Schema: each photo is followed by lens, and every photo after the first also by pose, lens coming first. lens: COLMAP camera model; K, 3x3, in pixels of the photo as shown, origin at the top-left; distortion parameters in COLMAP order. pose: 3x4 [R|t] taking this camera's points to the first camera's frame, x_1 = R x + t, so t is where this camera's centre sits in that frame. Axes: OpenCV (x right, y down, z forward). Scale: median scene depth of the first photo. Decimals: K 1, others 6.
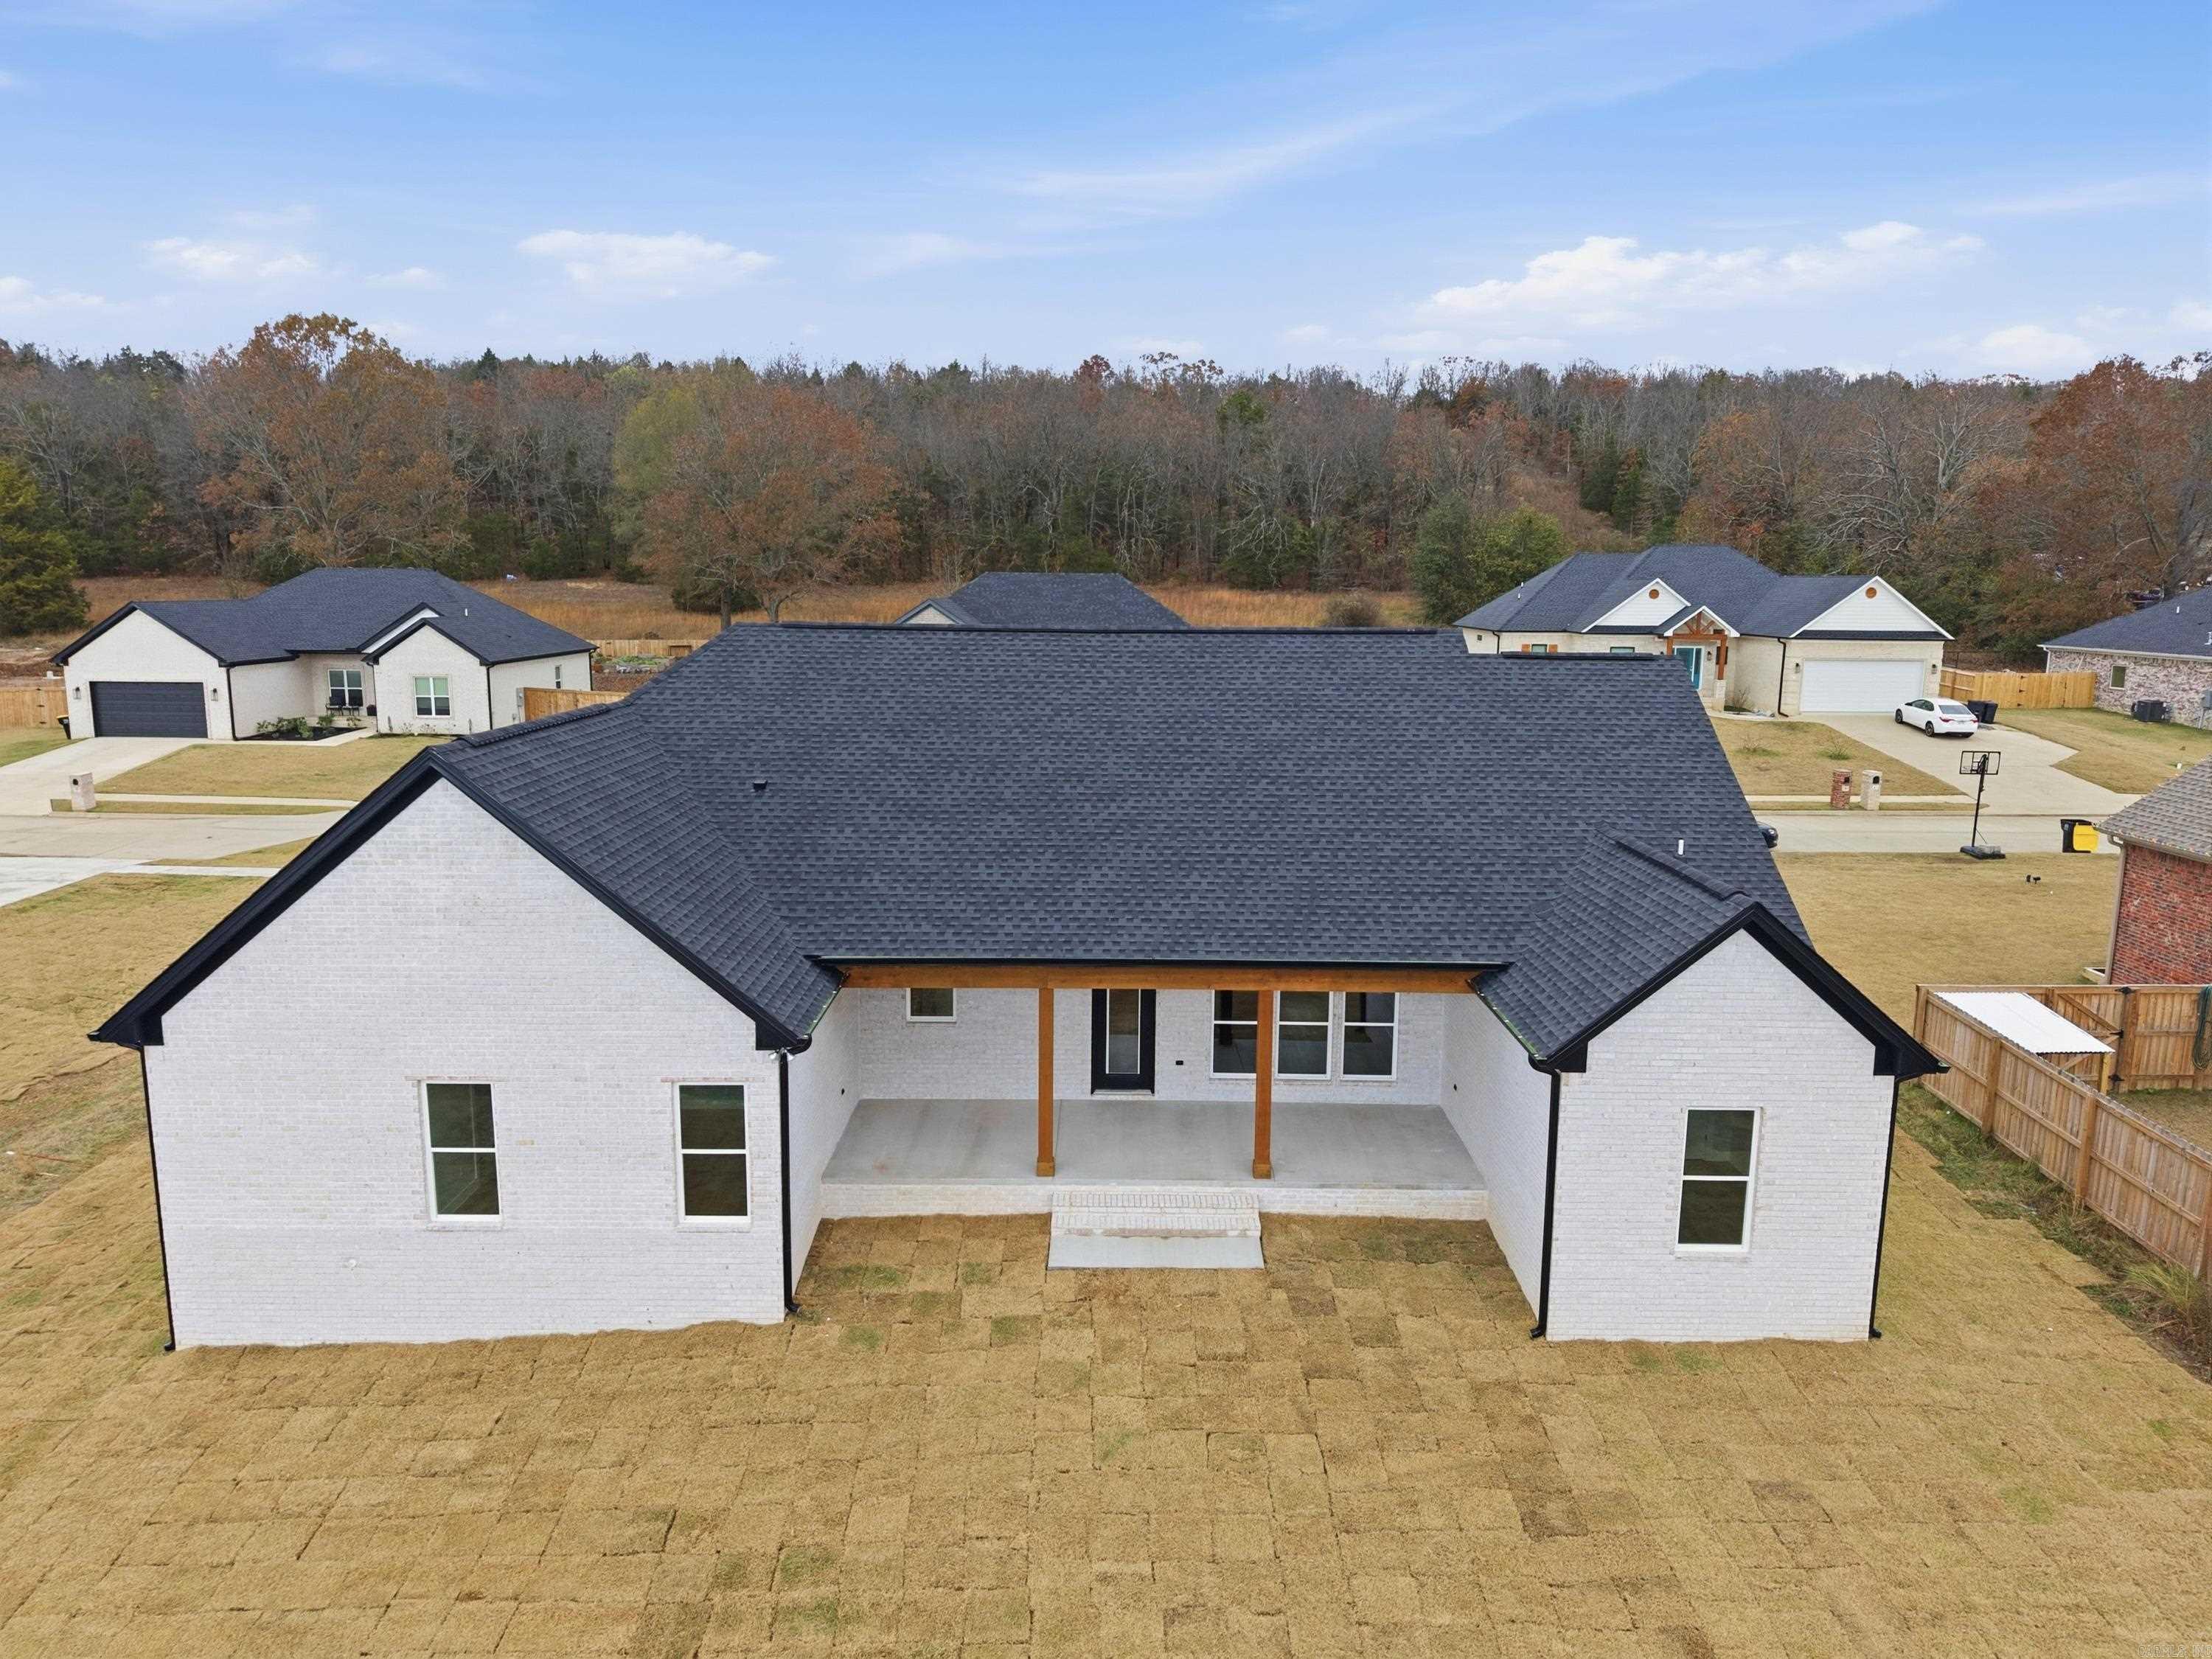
lens RADIAL K [[1466.7, 0, 1106.0], [0, 1466.7, 829.5], [0, 0, 1]] dist [-0.000462, -0.006086]
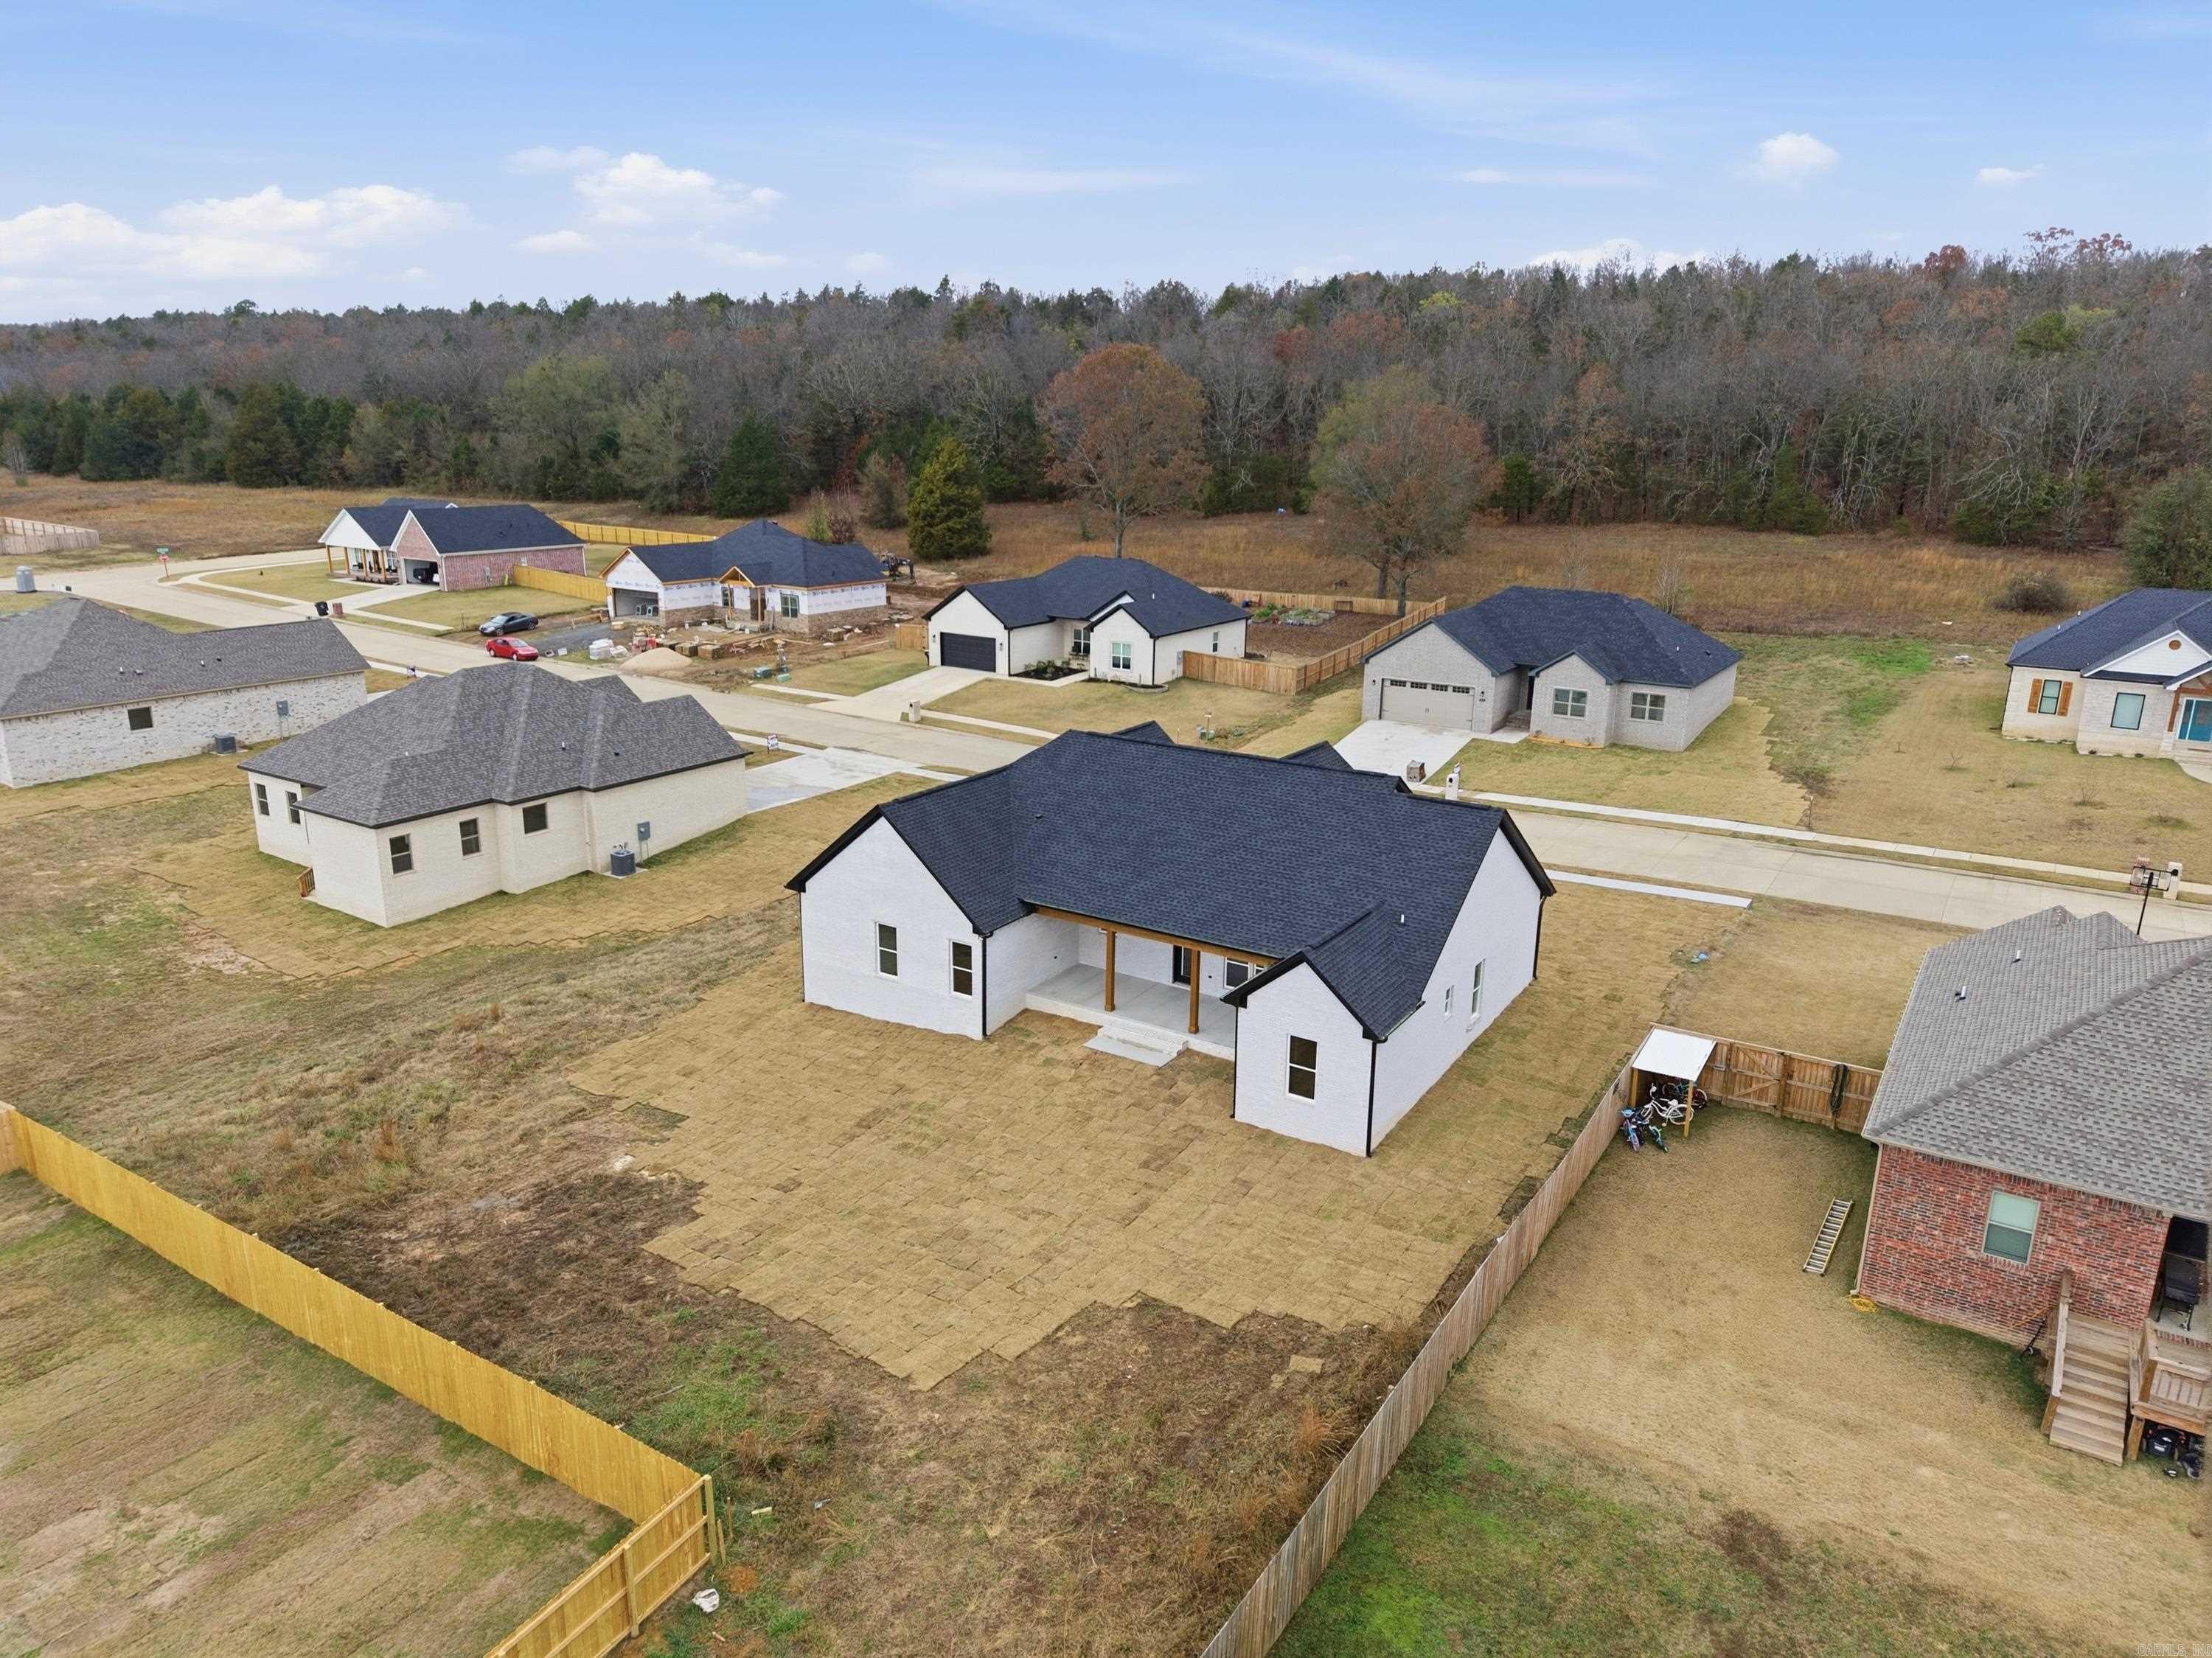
lens RADIAL K [[1481.1, 0, 1106.0], [0, 1481.1, 829.0], [0, 0, 1]] dist [0.027941, -0.021518]
pose [[0.834617, 0.146108, -0.531100, 0.366803], [-0.094810, 0.987895, 0.122780, -0.104187], [0.542610, -0.052121, 0.838366, -0.292798]]
